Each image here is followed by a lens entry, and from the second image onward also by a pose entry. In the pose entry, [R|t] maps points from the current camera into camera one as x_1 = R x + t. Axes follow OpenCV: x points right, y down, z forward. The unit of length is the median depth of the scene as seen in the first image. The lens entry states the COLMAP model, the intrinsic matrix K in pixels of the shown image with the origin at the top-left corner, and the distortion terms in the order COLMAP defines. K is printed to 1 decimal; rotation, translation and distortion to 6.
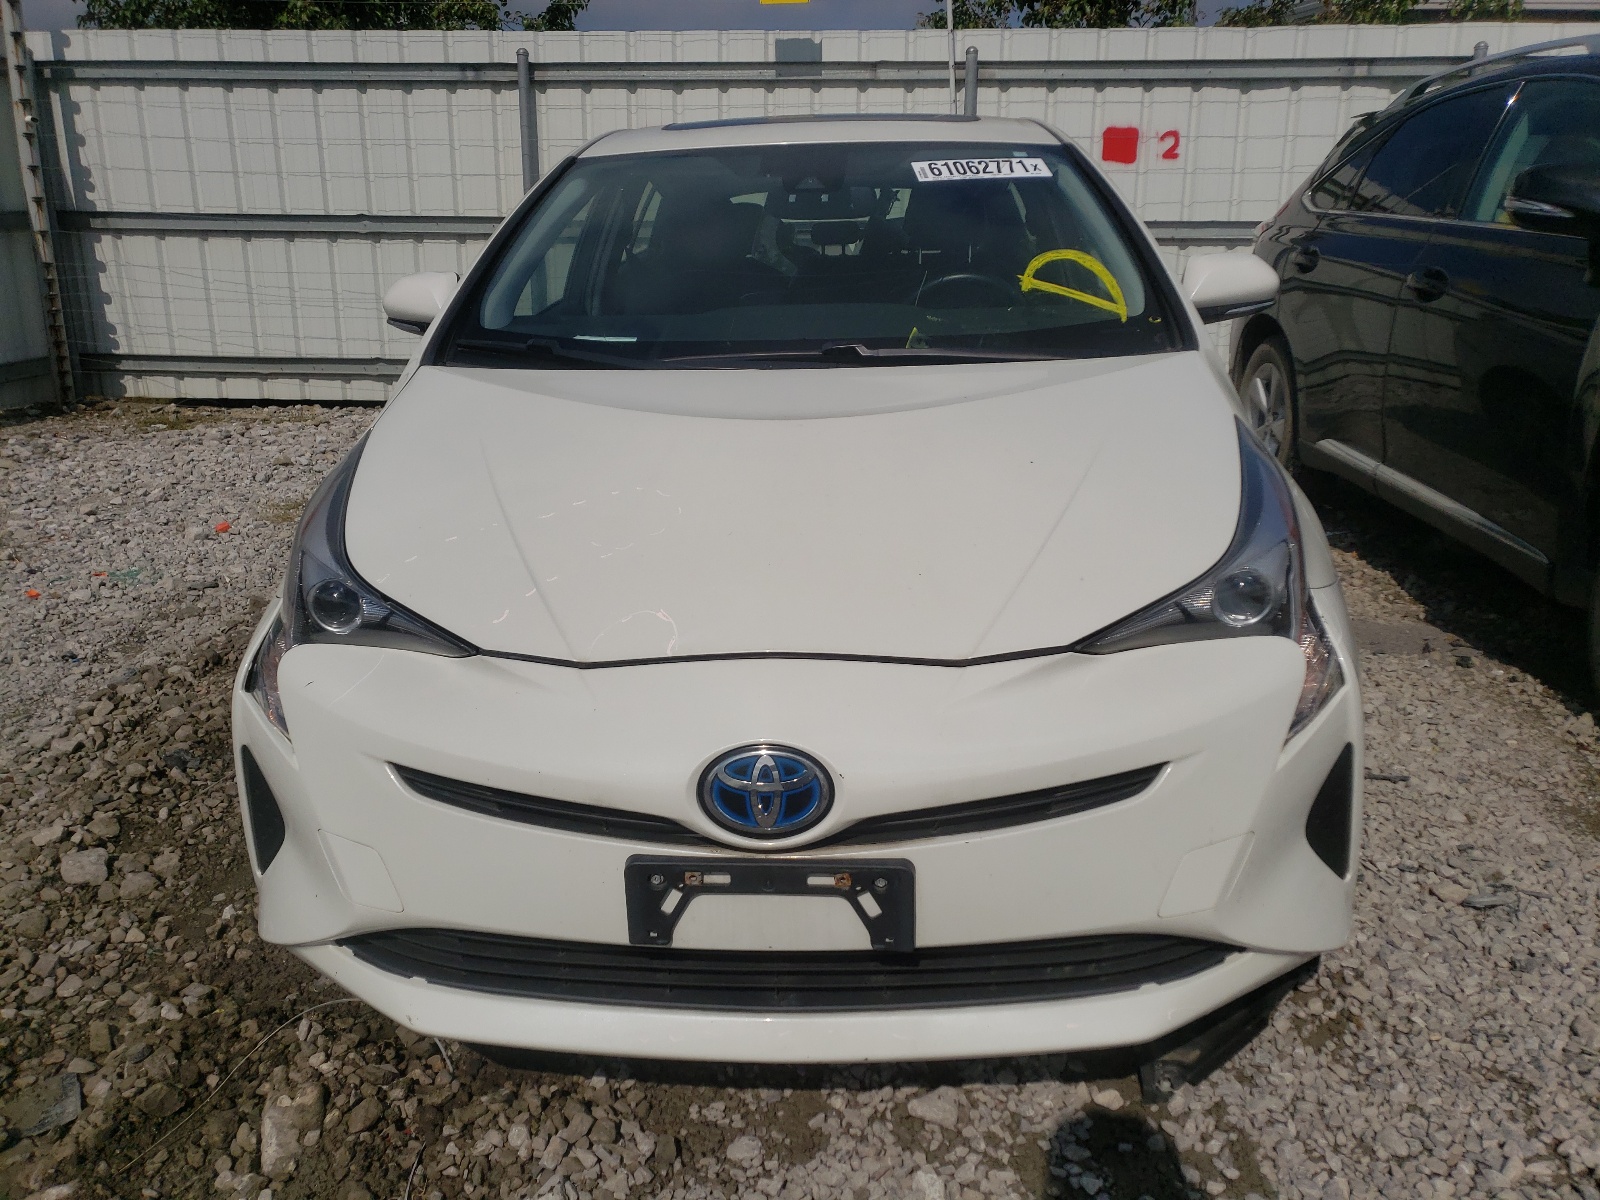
lens RADIAL K [[1260.4, 0, 800.0], [0, 1260.4, 600.0], [0, 0, 1]] dist [0.050282, -0.042218]
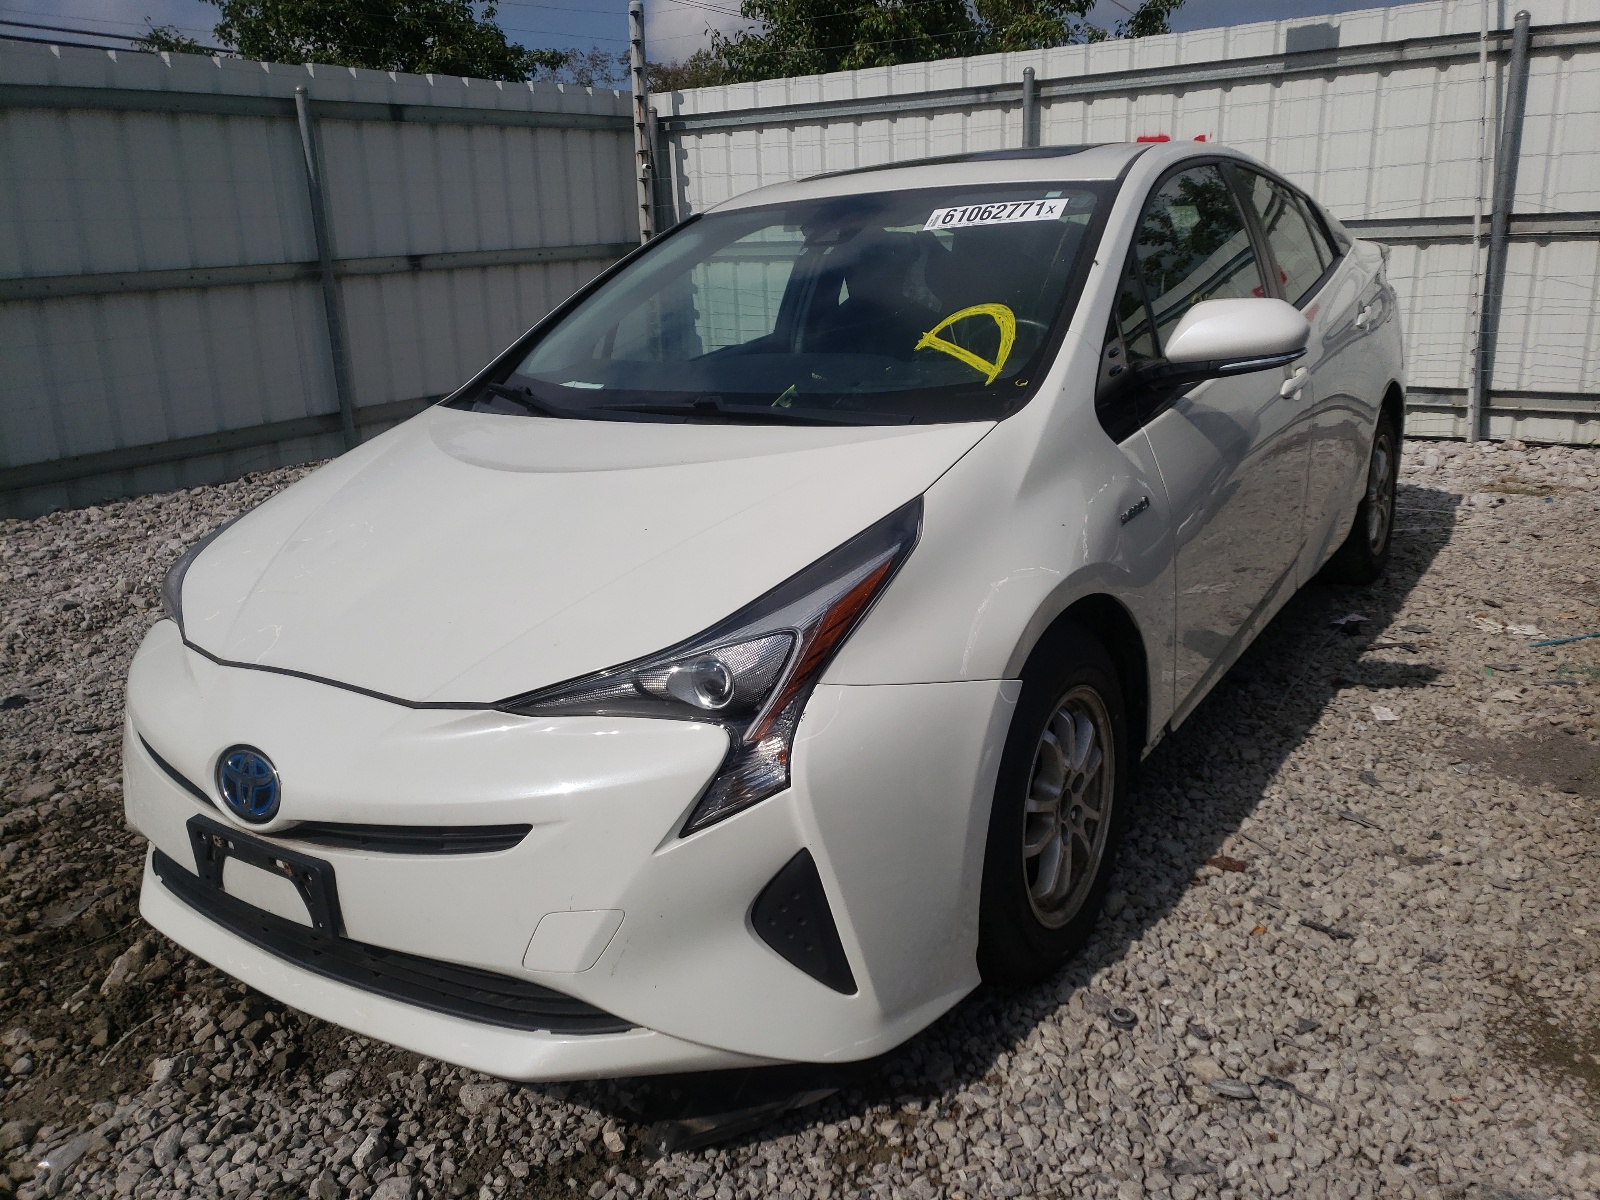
lens RADIAL K [[1264.3, 0, 828.3], [0, 1264.3, 601.8], [0, 0, 1]] dist [0.034495, -0.007402]
pose [[0.861159, 0.112946, -0.495630, 0.203482], [-0.109133, 0.993348, 0.036749, -0.025243], [0.496483, 0.022443, 0.867756, 0.037923]]
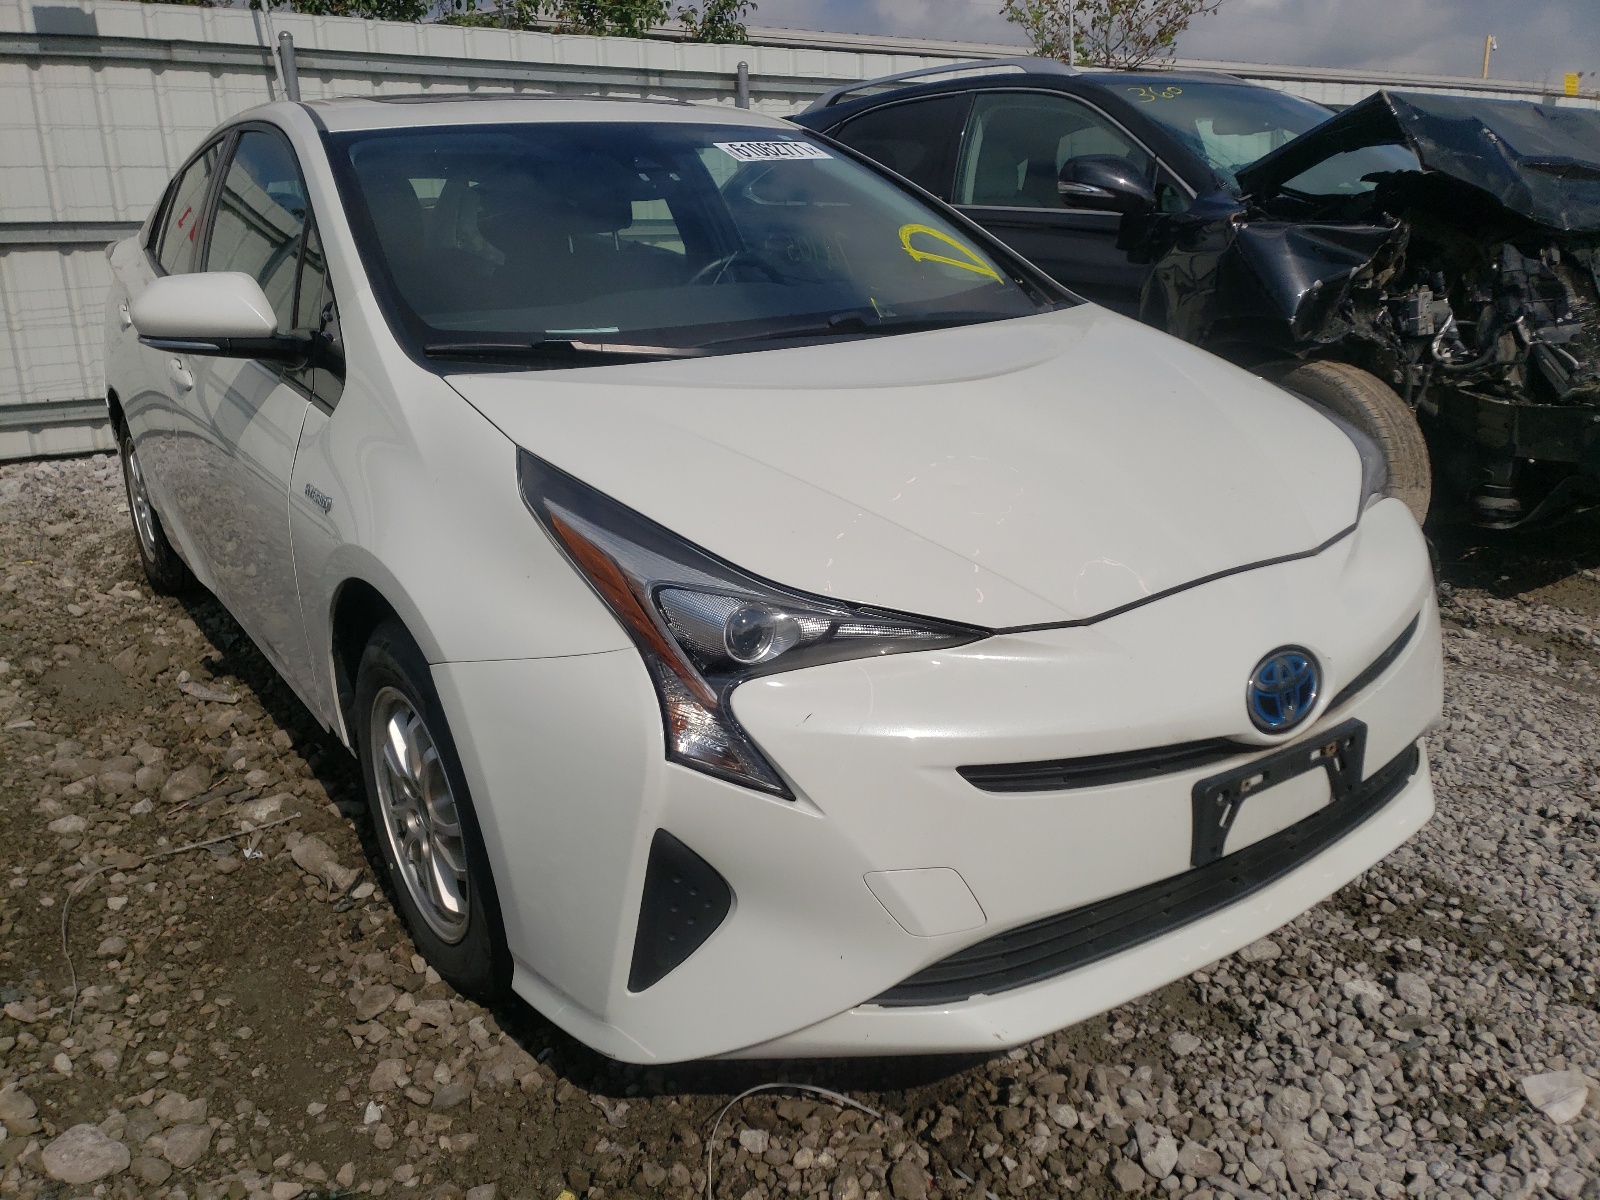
lens RADIAL K [[1260.4, 0, 800.0], [0, 1260.4, 600.0], [0, 0, 1]] dist [0.050282, -0.042218]
pose [[0.785551, -0.195161, 0.587215, -0.192529], [0.198600, 0.978276, 0.059452, -0.014320], [-0.586061, 0.069918, 0.807245, 0.066204]]
